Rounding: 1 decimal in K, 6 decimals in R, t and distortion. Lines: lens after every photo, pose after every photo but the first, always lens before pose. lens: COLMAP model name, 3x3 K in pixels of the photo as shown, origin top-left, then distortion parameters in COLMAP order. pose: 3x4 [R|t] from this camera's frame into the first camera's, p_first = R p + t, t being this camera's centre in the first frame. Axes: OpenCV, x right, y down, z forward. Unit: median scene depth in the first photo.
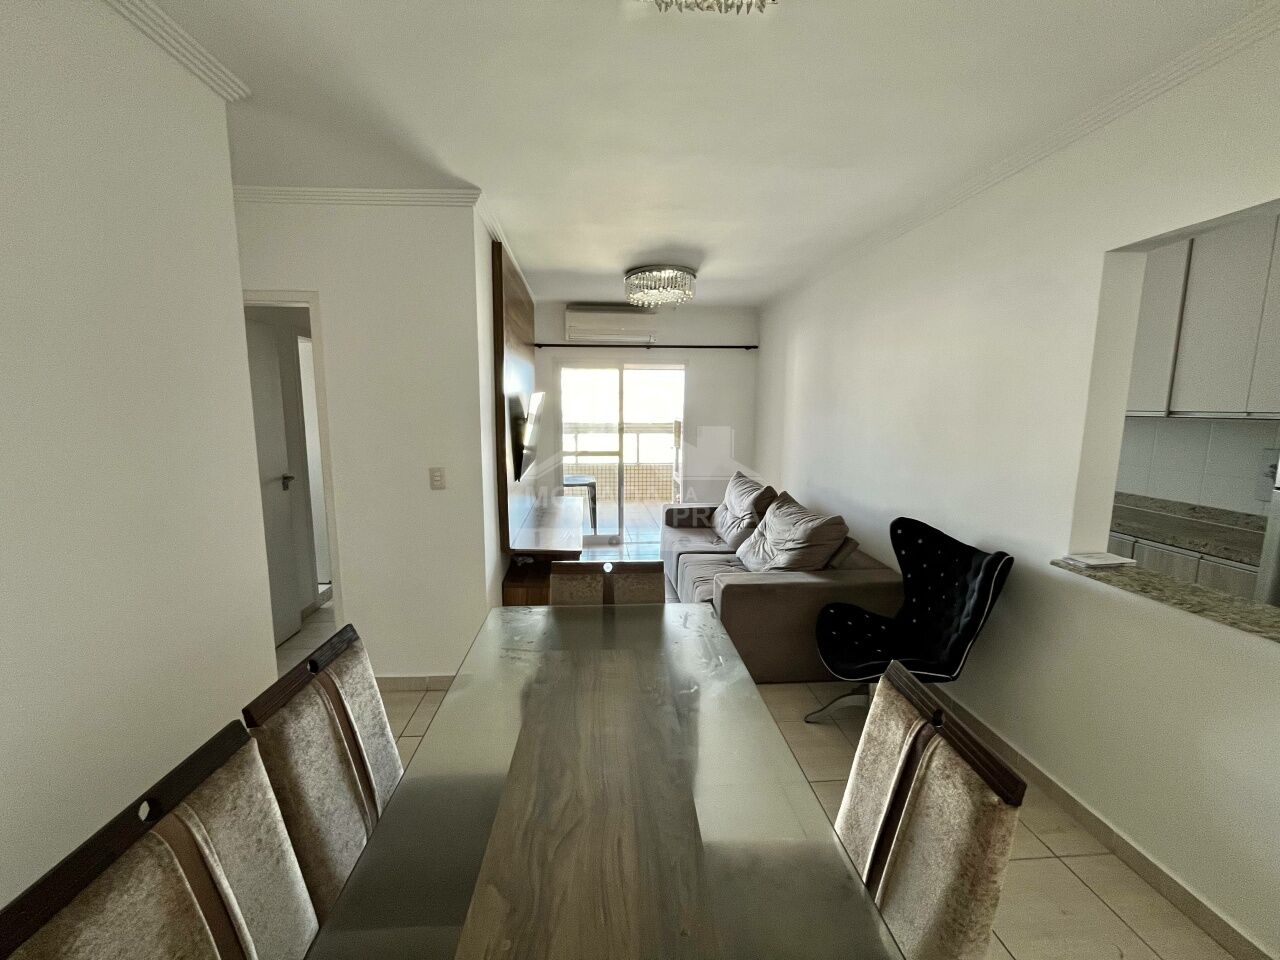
lens RADIAL K [[524.8, 0, 637.1], [0, 524.8, 479.1], [0, 0, 1]] dist [-0.002783, -0.000038]
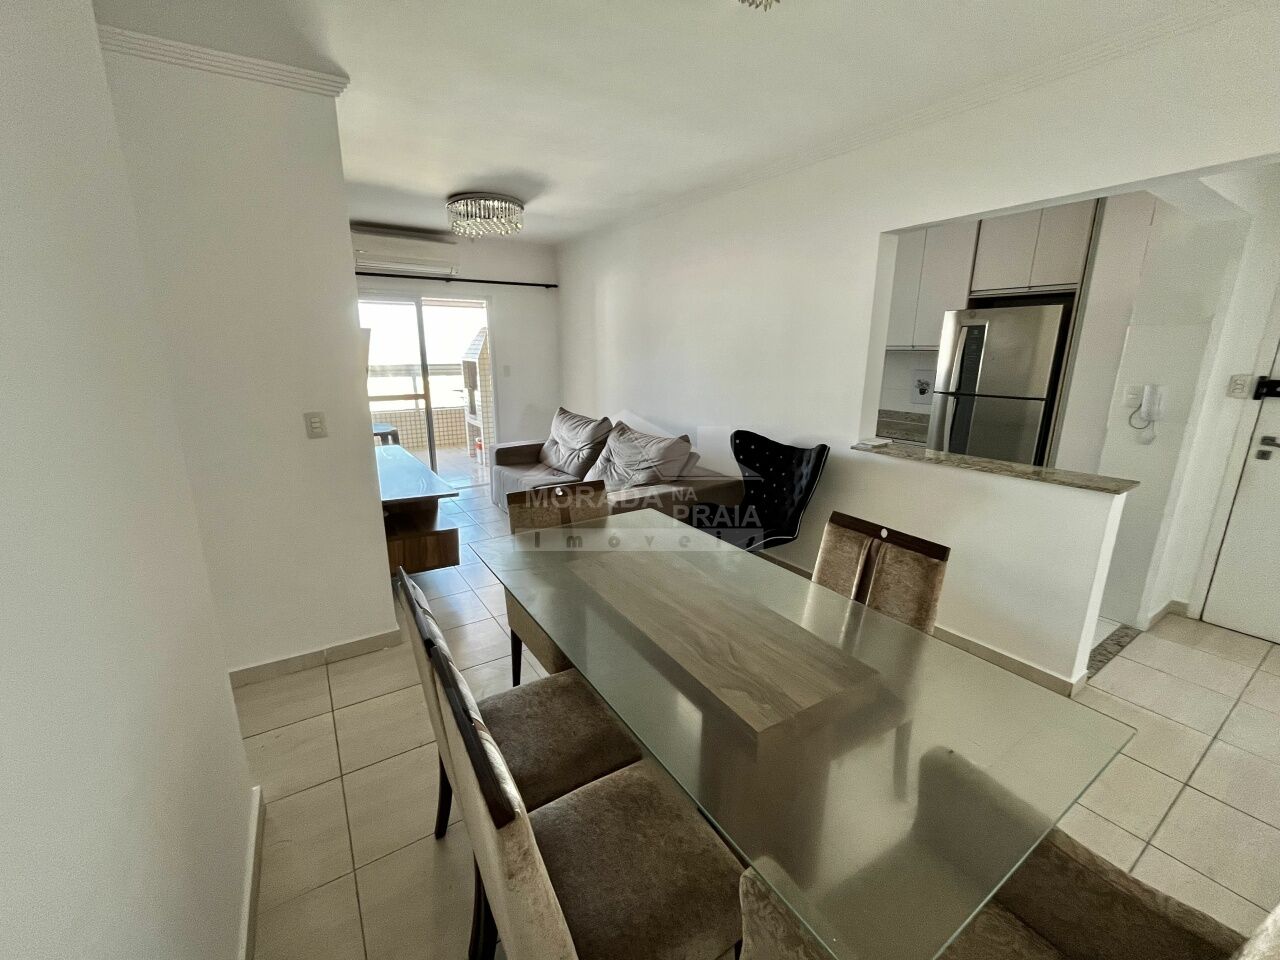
lens RADIAL K [[524.8, 0, 637.0], [0, 524.8, 480.1], [0, 0, 1]] dist [-0.002783, -0.000038]
pose [[0.877028, -0.119732, 0.465281, -0.238909], [0.068840, 0.989773, 0.124941, 0.012208], [-0.475482, -0.077547, 0.876301, -0.011819]]
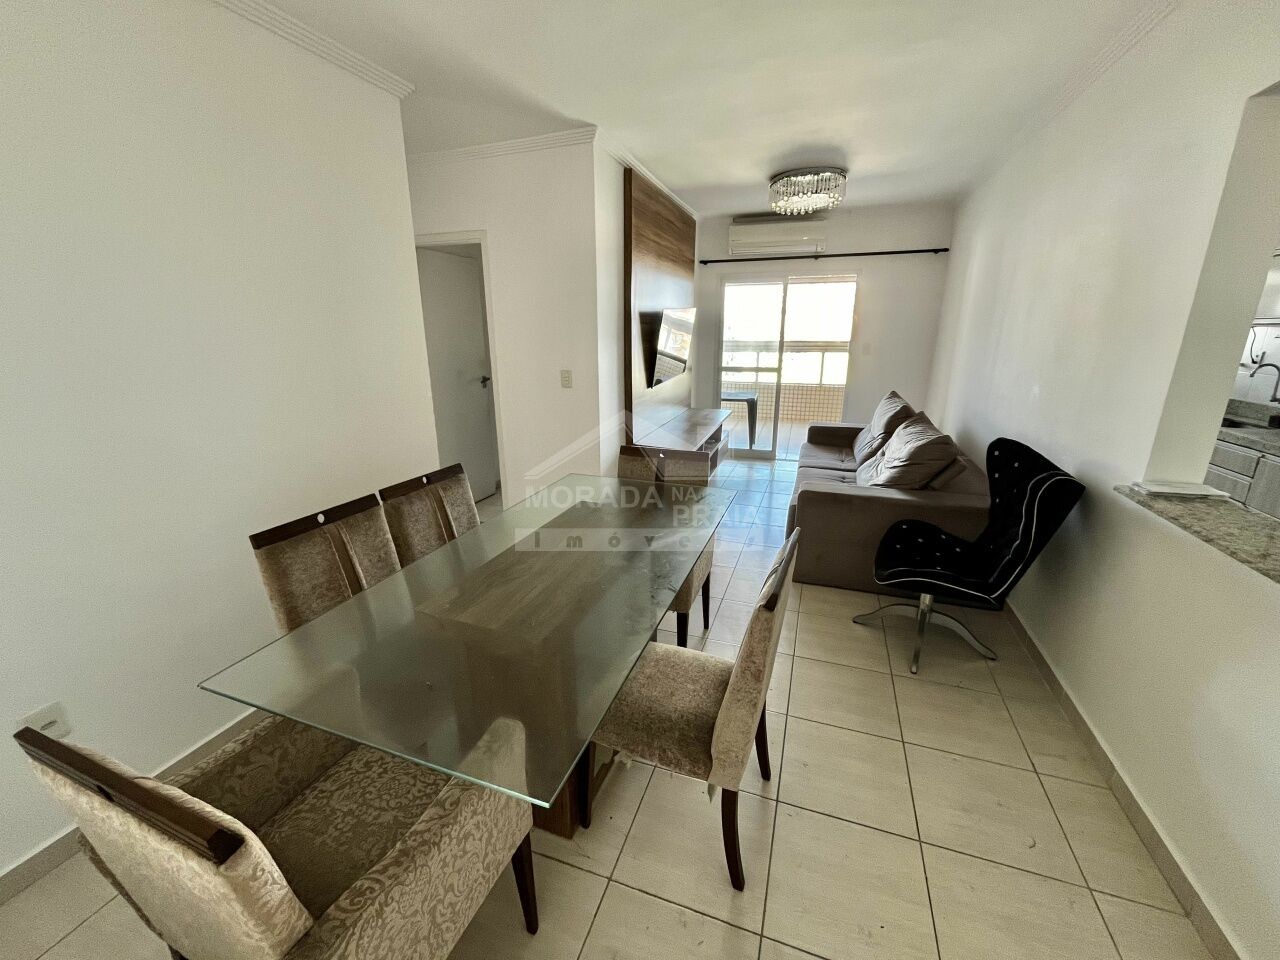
lens RADIAL K [[524.8, 0, 635.9], [0, 524.8, 480.0], [0, 0, 1]] dist [-0.002783, -0.000038]
pose [[0.911698, 0.106488, -0.396820, 0.214451], [-0.048122, 0.986857, 0.154266, 0.025891], [0.408032, -0.121548, 0.904840, -0.072226]]
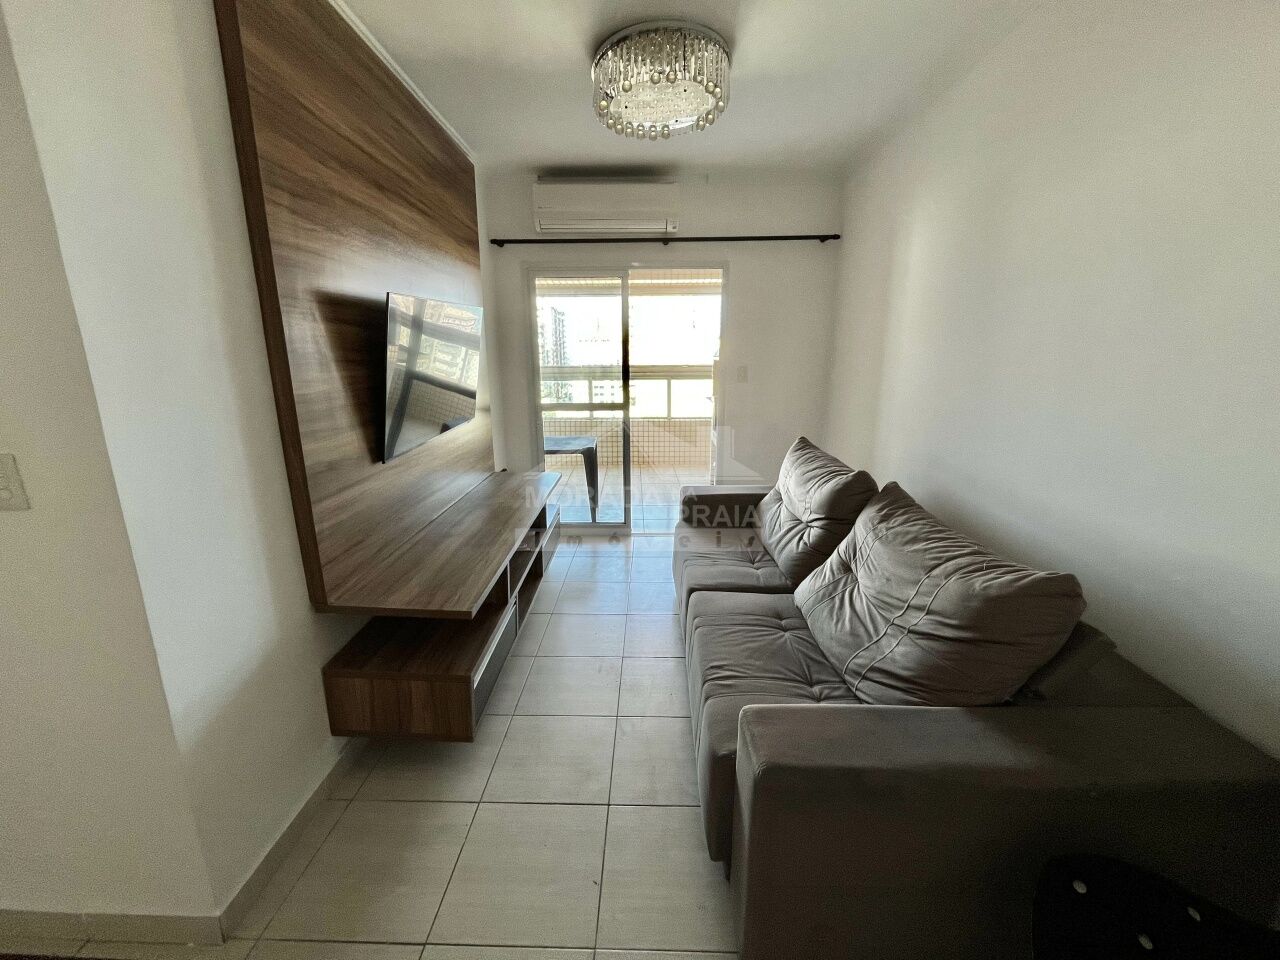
lens RADIAL K [[524.8, 0, 637.7], [0, 524.8, 480.3], [0, 0, 1]] dist [-0.002783, -0.000038]
pose [[0.994440, 0.013697, -0.104410, 0.087805], [-0.003519, 0.995274, 0.097042, -0.030421], [0.105246, -0.096135, 0.989789, 0.486430]]
